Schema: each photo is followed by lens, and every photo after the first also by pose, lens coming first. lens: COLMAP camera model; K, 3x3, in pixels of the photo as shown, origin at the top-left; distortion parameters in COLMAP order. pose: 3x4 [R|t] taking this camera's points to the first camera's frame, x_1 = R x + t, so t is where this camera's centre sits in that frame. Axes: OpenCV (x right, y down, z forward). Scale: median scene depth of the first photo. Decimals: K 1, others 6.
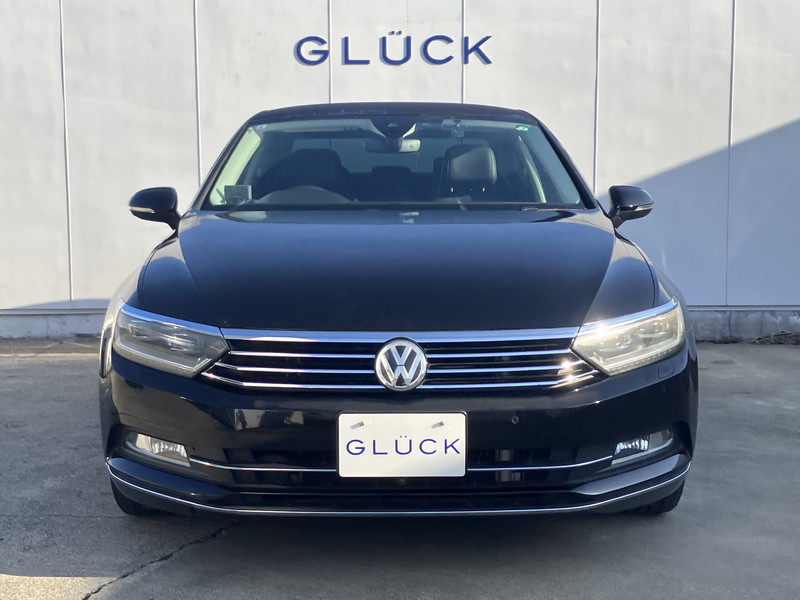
lens RADIAL K [[1175.8, 0, 398.9], [0, 1175.8, 287.3], [0, 0, 1]] dist [0.282695, -1.217060]
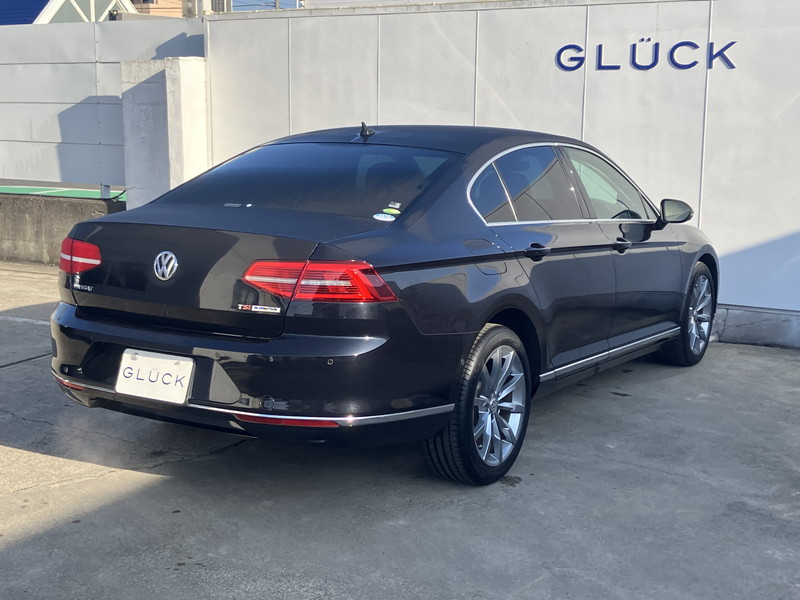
lens RADIAL K [[1095.2, 0, 400.0], [0, 1095.2, 300.0], [0, 0, 1]] dist [0.175303, -0.627225]
pose [[0.868348, 0.099279, -0.485918, 0.312214], [-0.068613, 0.994386, 0.080552, -0.046973], [0.491187, -0.036607, 0.870284, 0.018111]]
